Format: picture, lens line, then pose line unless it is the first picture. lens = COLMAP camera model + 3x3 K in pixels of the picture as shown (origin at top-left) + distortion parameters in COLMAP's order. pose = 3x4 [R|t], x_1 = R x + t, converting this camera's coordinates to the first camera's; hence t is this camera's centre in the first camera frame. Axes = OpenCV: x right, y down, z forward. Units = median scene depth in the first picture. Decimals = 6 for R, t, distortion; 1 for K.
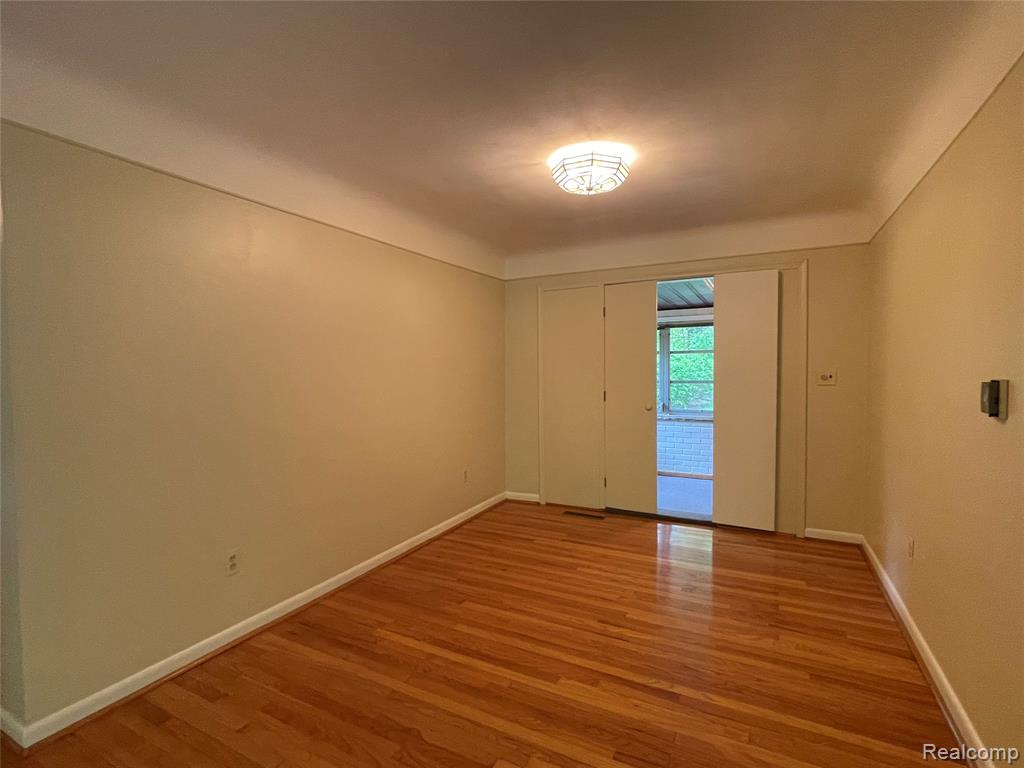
lens RADIAL K [[482.5, 0, 512.0], [0, 482.5, 384.0], [0, 0, 1]] dist [-0.011931, -0.000057]
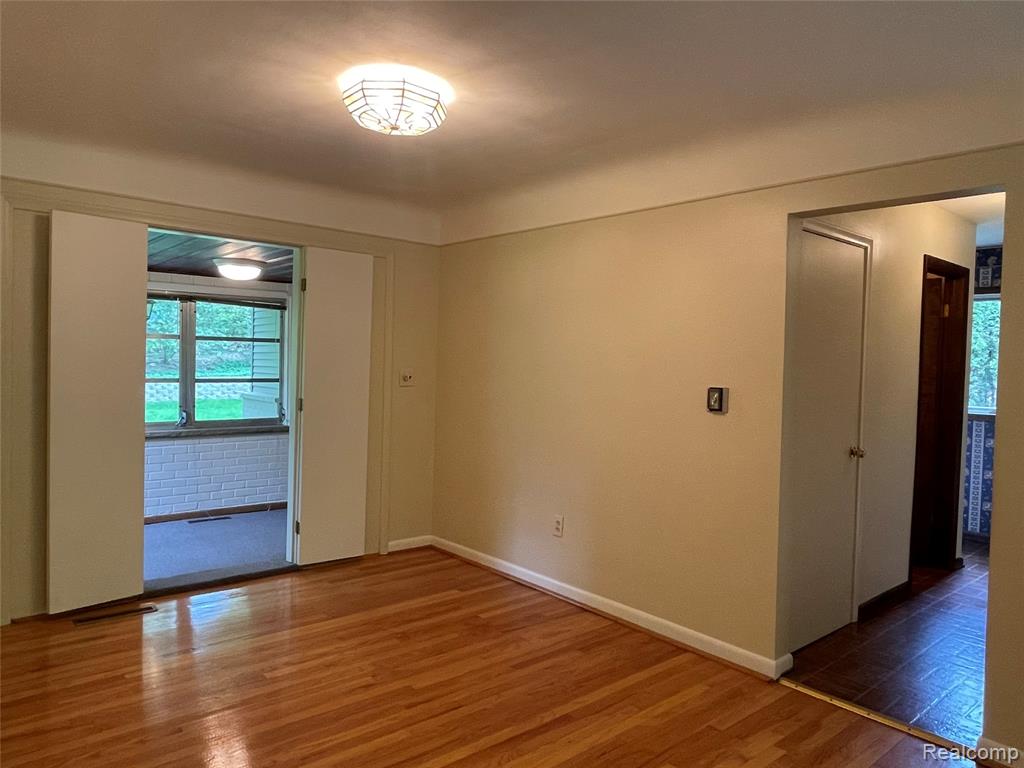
lens RADIAL K [[660.0, 0, 517.8], [0, 660.0, 379.9], [0, 0, 1]] dist [-0.003565, -0.002252]
pose [[0.392766, -0.005217, 0.919624, -0.562685], [0.001094, 0.999986, 0.005206, -0.020683], [-0.919638, -0.001039, 0.392766, 0.351684]]
